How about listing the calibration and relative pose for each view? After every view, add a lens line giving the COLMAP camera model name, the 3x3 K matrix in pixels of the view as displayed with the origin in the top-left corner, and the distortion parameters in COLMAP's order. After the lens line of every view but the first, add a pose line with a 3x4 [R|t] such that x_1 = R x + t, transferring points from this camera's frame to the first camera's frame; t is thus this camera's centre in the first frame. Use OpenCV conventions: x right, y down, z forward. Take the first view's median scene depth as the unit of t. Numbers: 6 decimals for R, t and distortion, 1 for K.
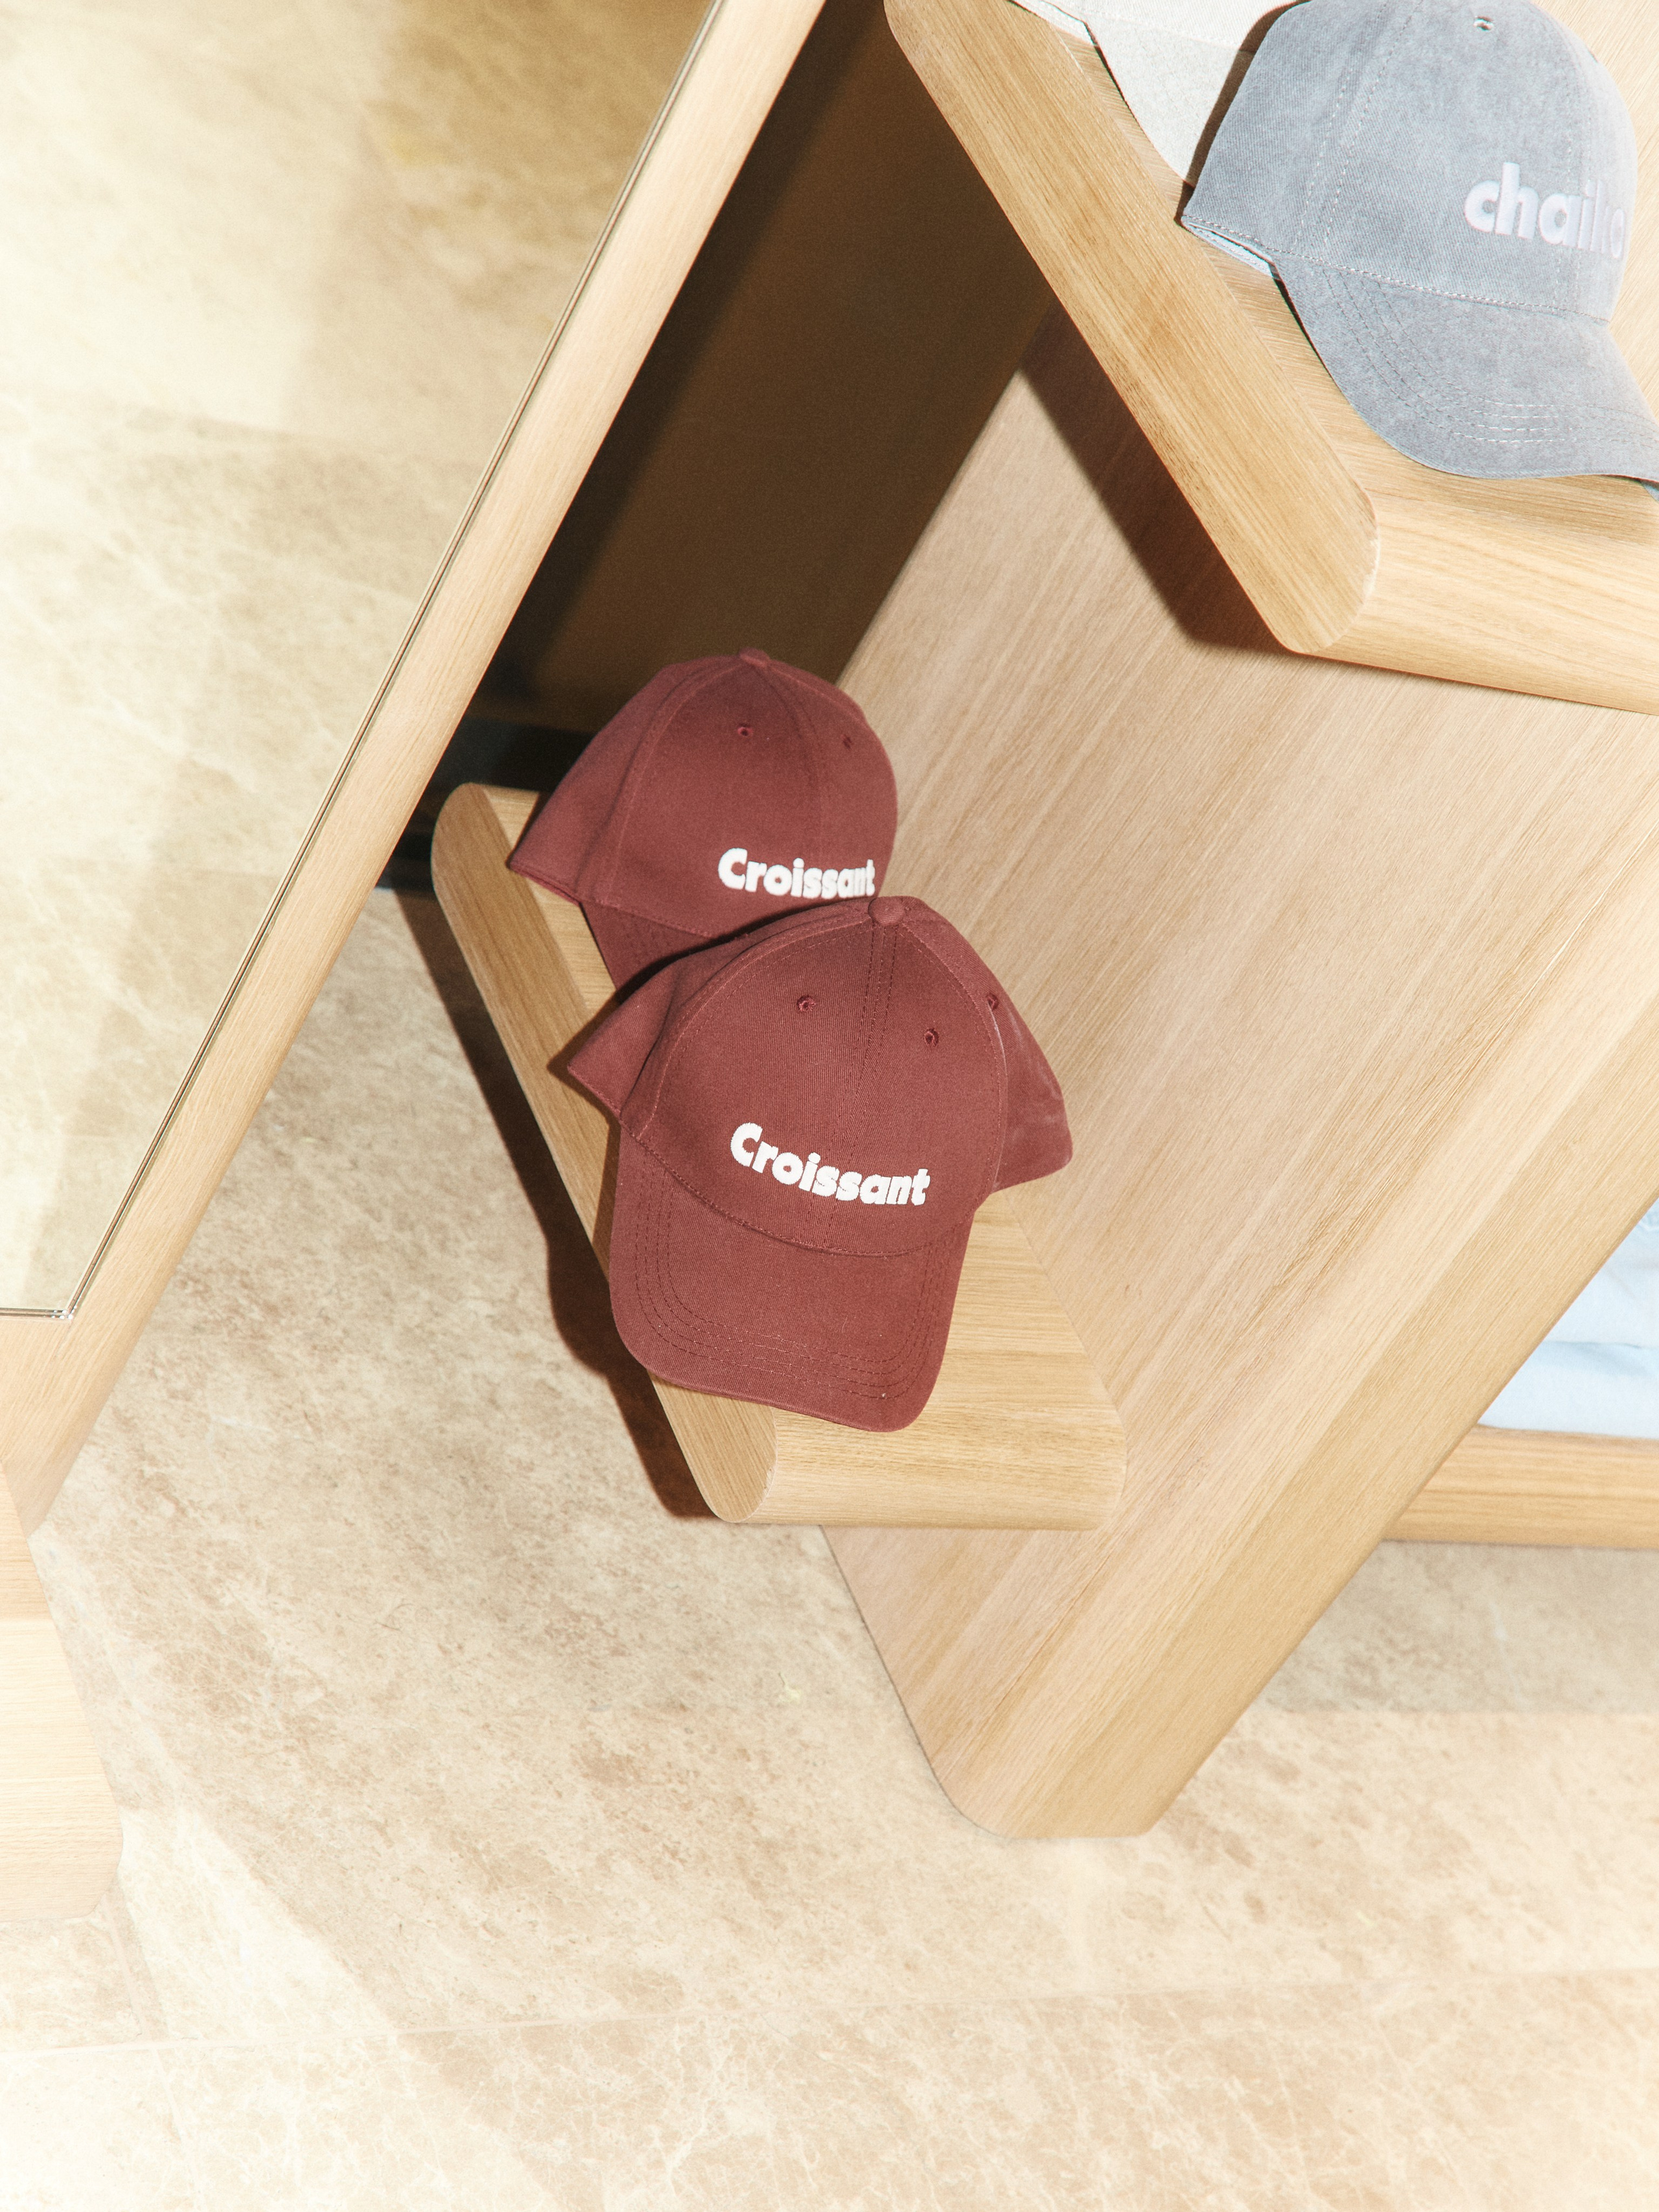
lens RADIAL K [[4116.8, 0, 833.5], [0, 4116.8, 1285.0], [0, 0, 1]] dist [0.243605, -0.000451]
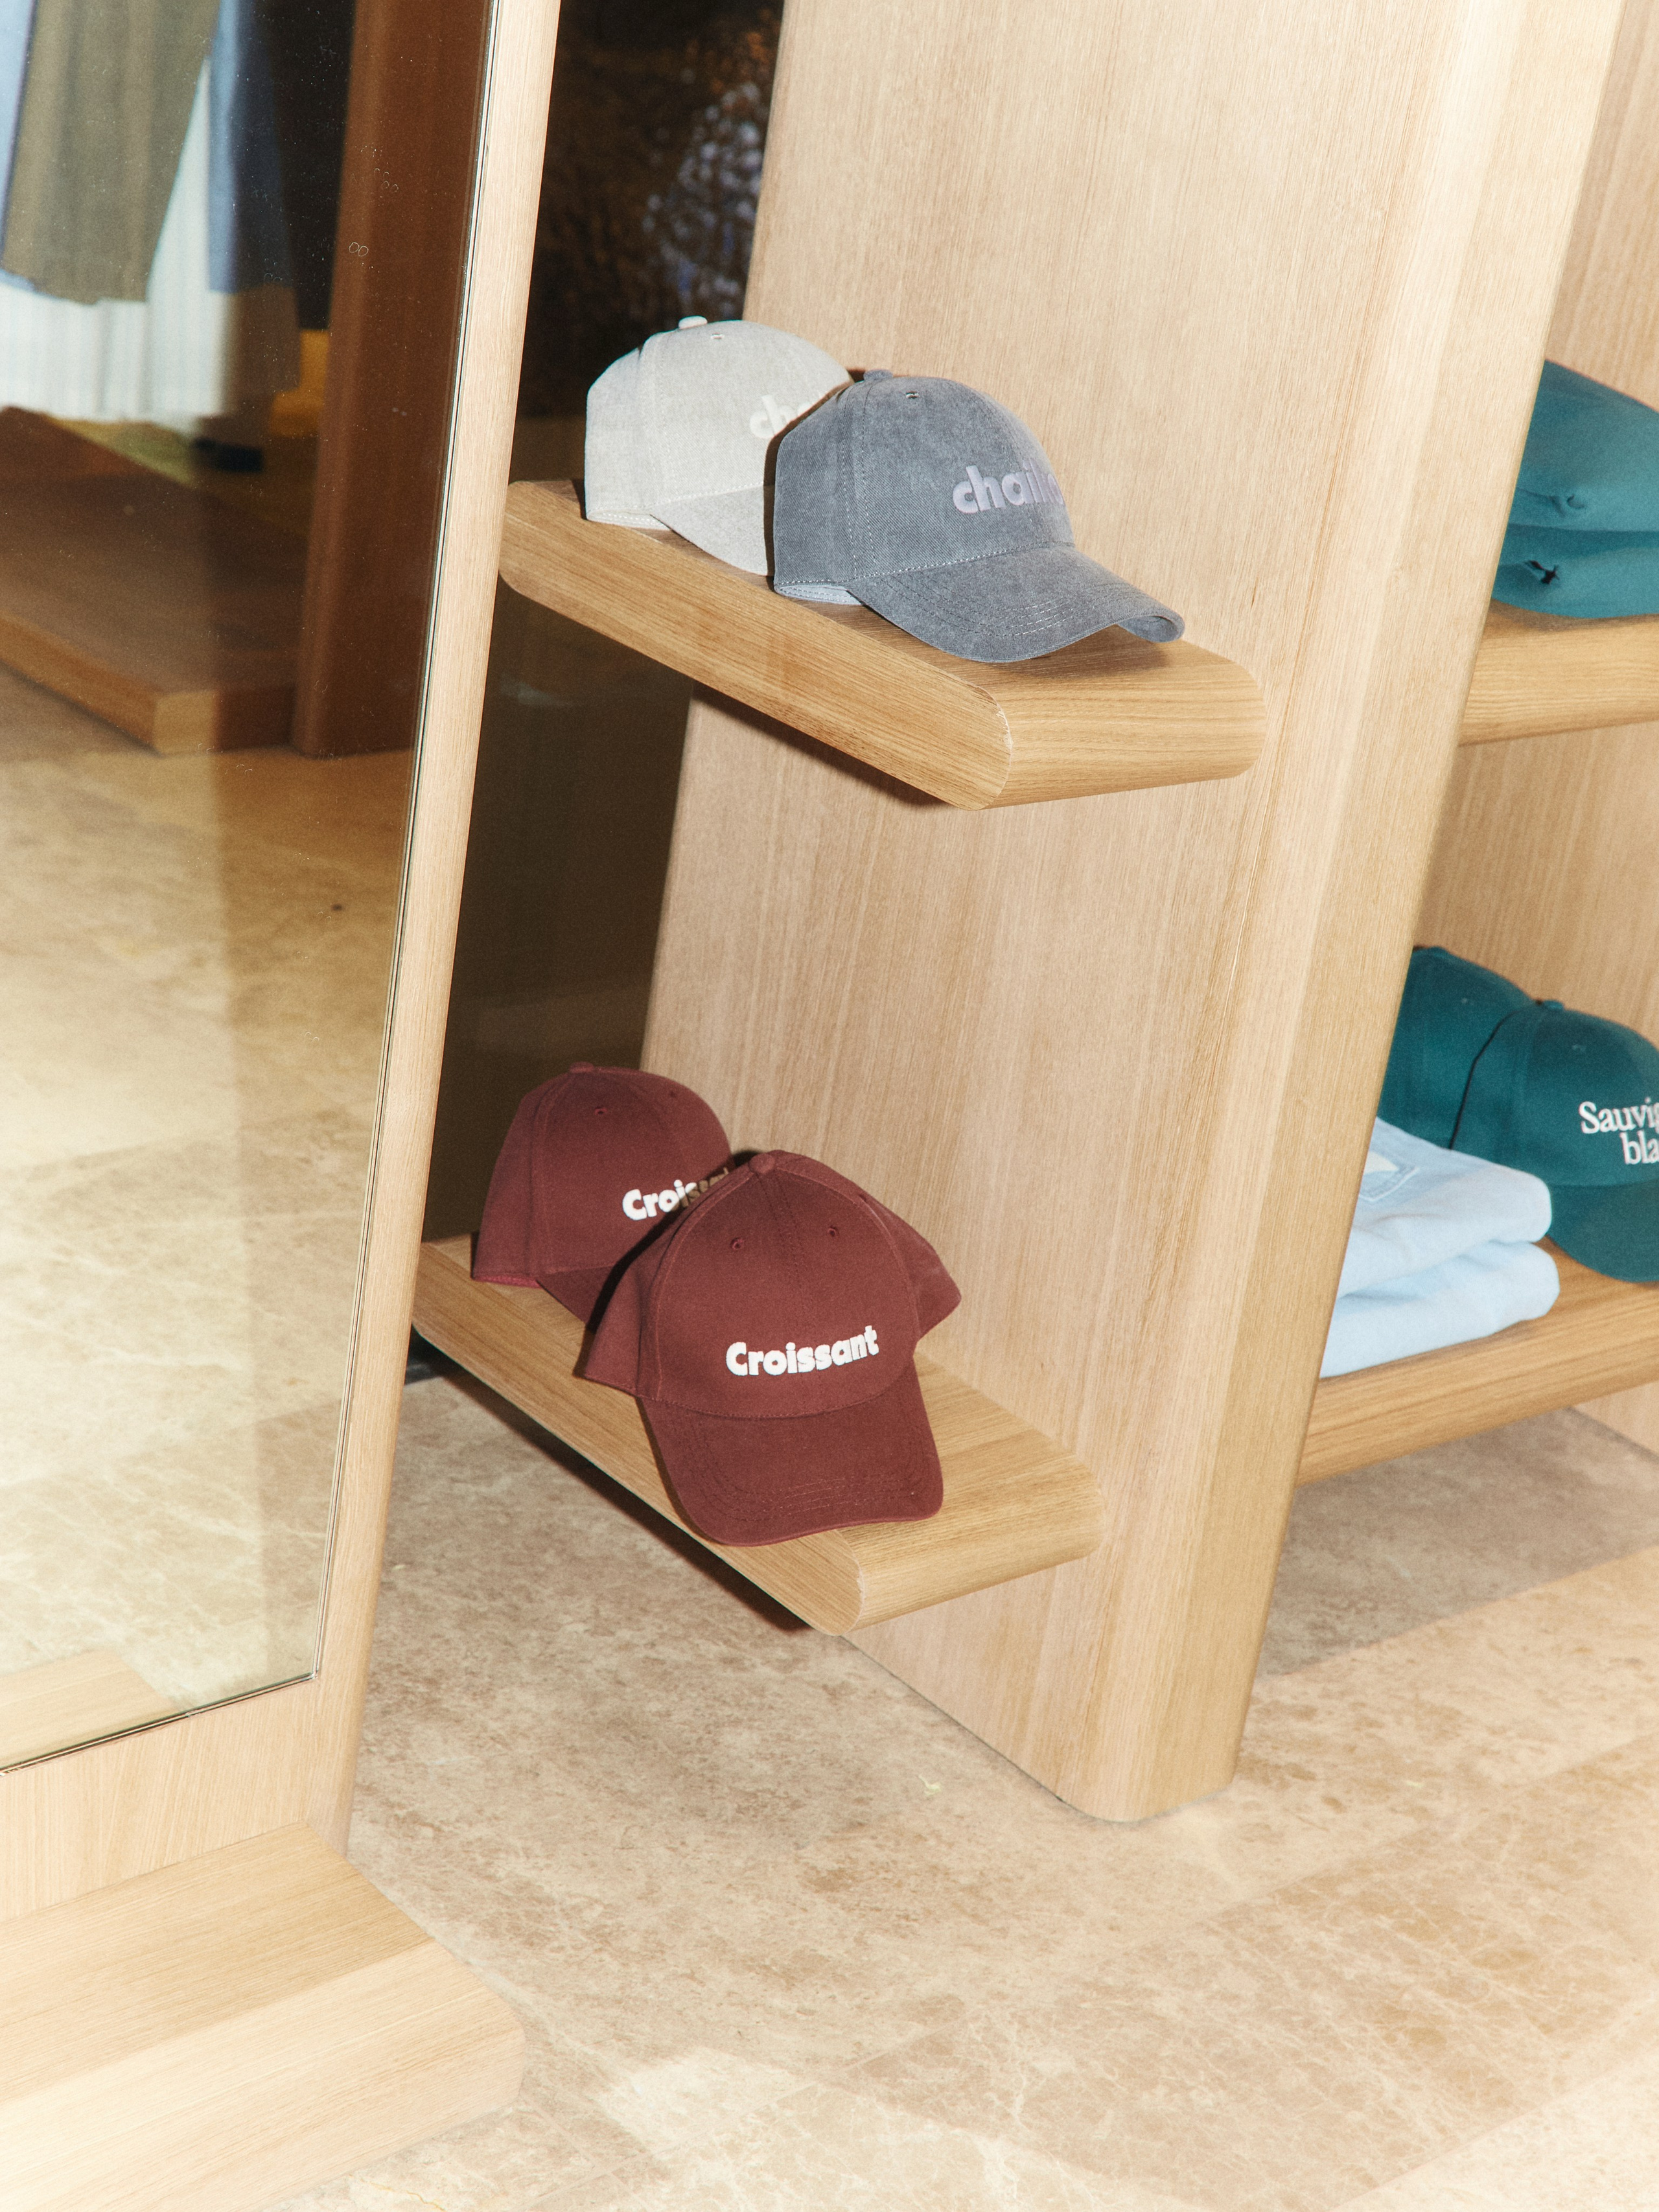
lens RADIAL K [[3554.5, 0, 845.2], [0, 3554.5, 1134.3], [0, 0, 1]] dist [0.178706, 0.064749]
pose [[0.910983, -0.393453, 0.123712, -0.096308], [0.410673, 0.893070, -0.183777, 0.116860], [-0.038175, 0.218223, 0.975152, -0.112994]]
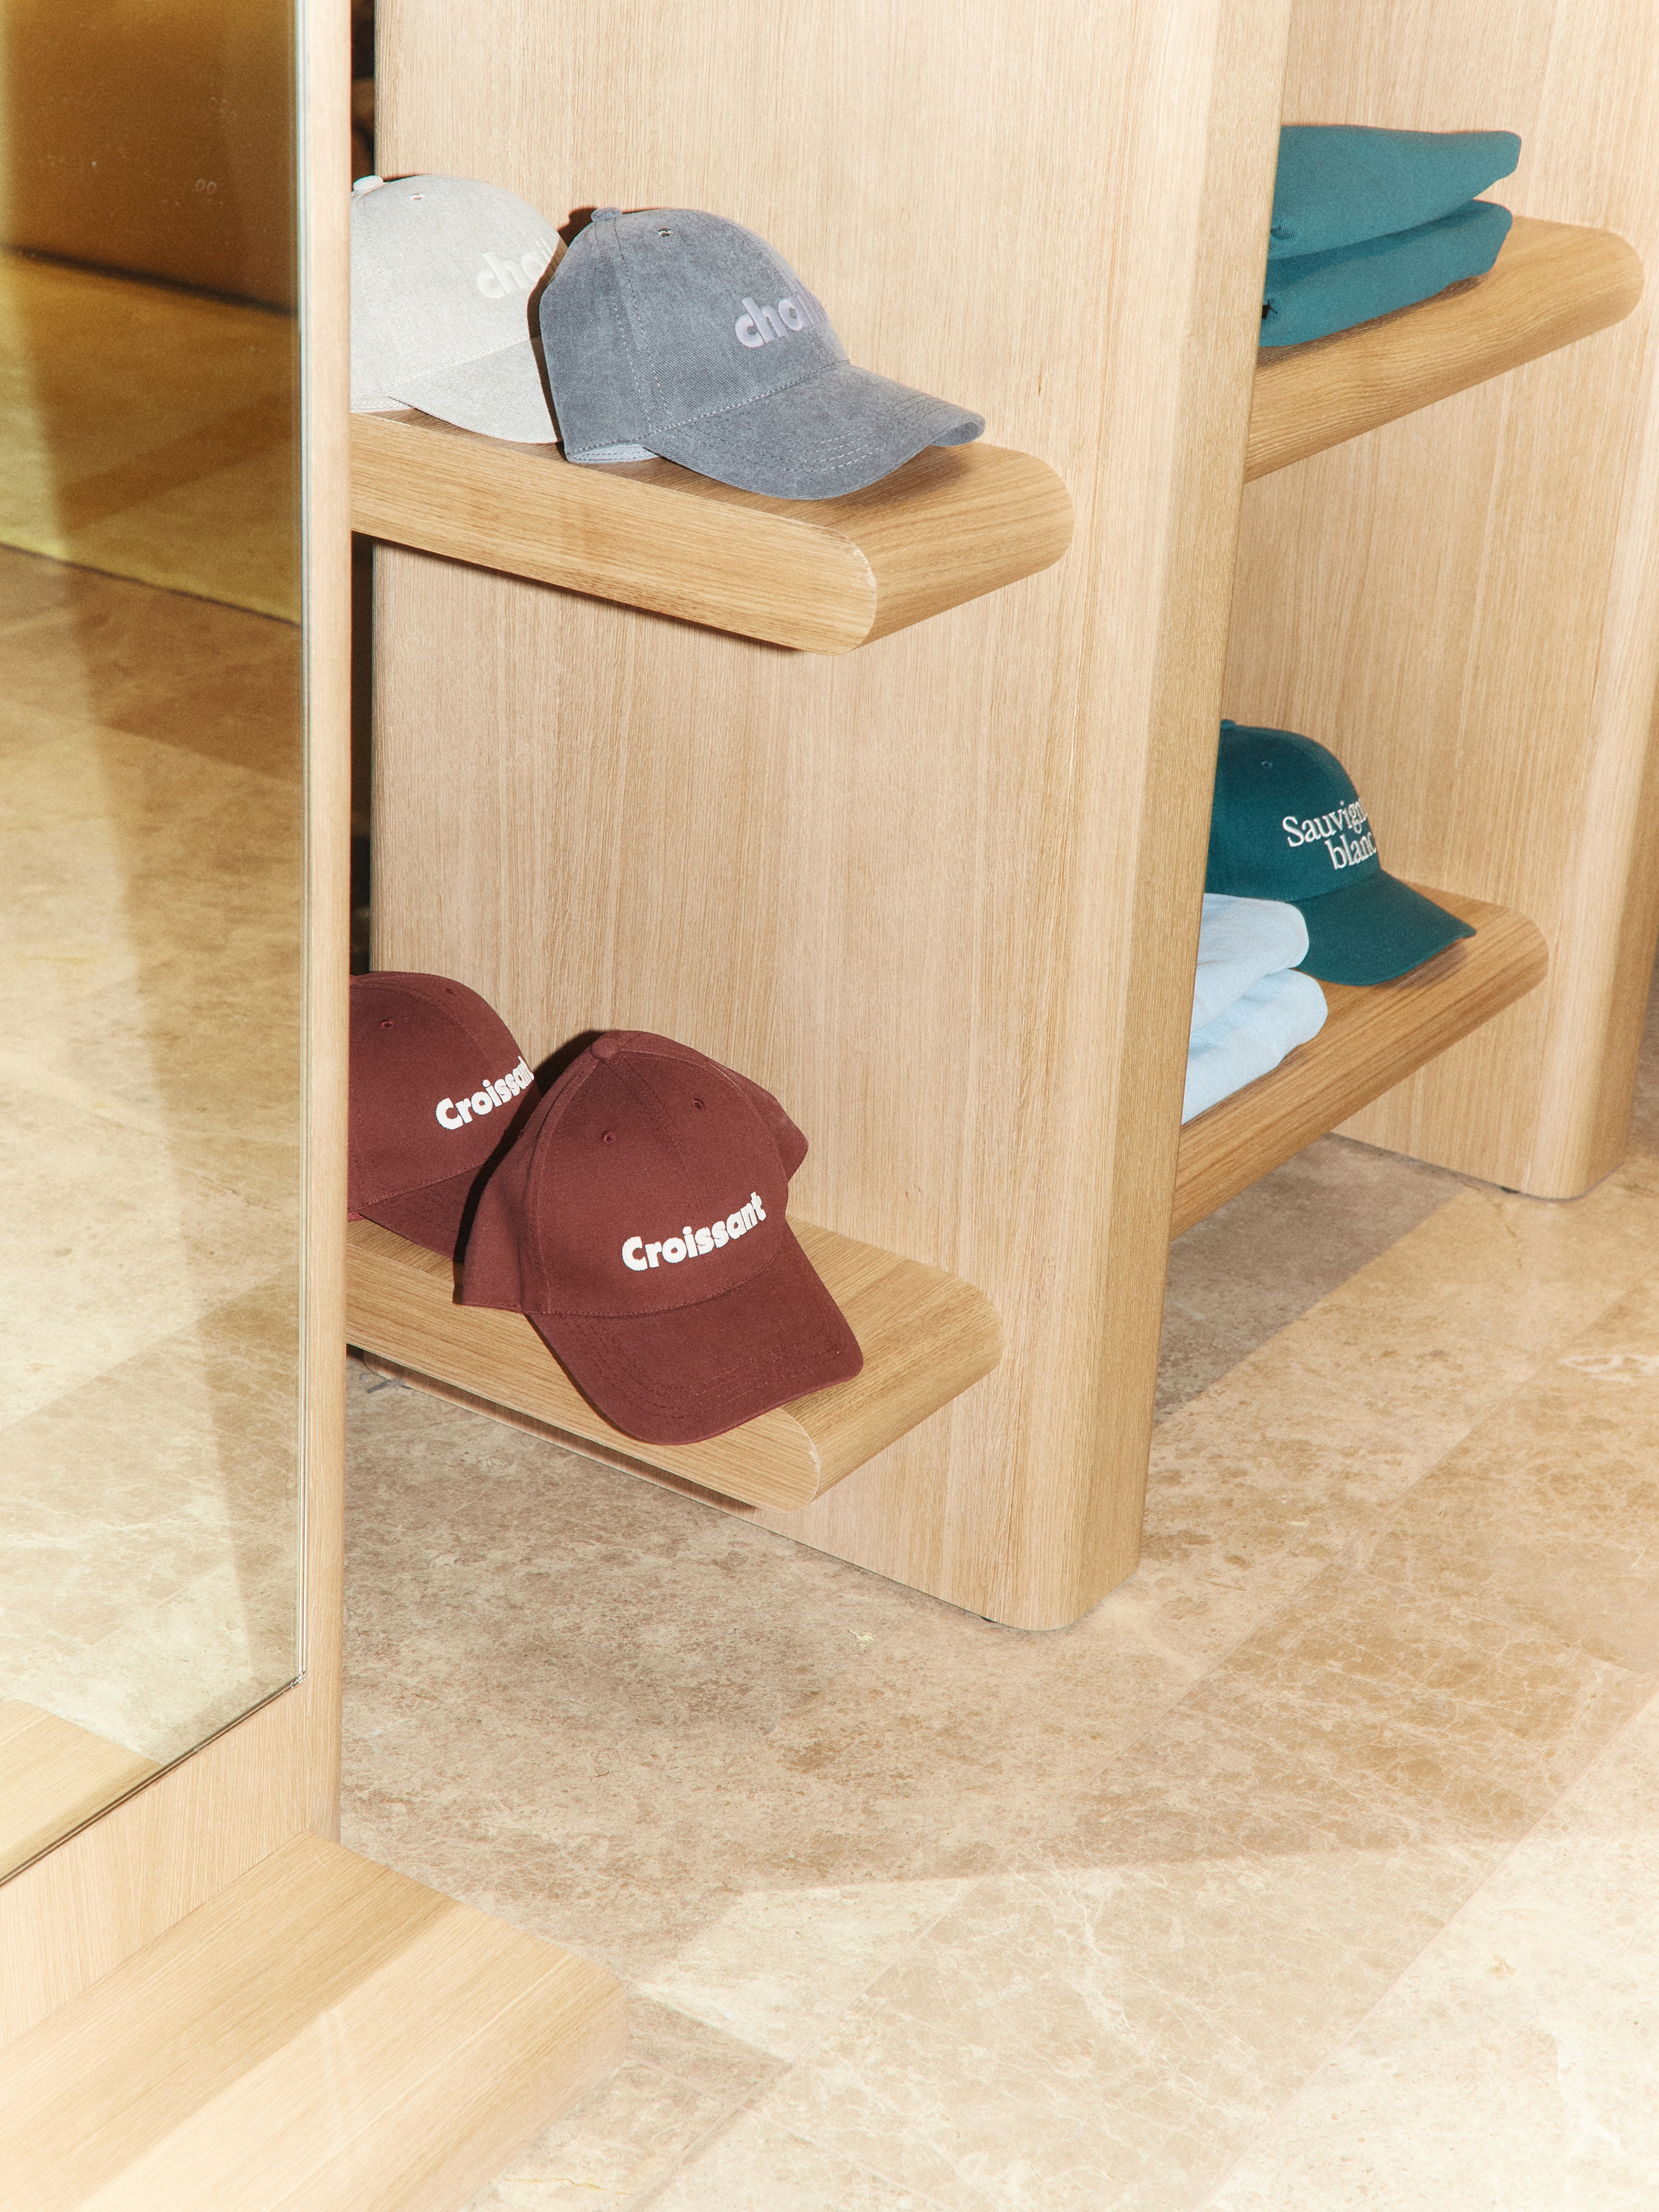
lens RADIAL K [[3748.5, 0, 823.6], [0, 3748.5, 1031.5], [0, 0, 1]] dist [0.181779, 0.081648]
pose [[0.777196, -0.565779, 0.275428, -0.239069], [0.598191, 0.800125, -0.044360, -0.003438], [-0.195279, 0.199235, 0.960298, -0.115923]]
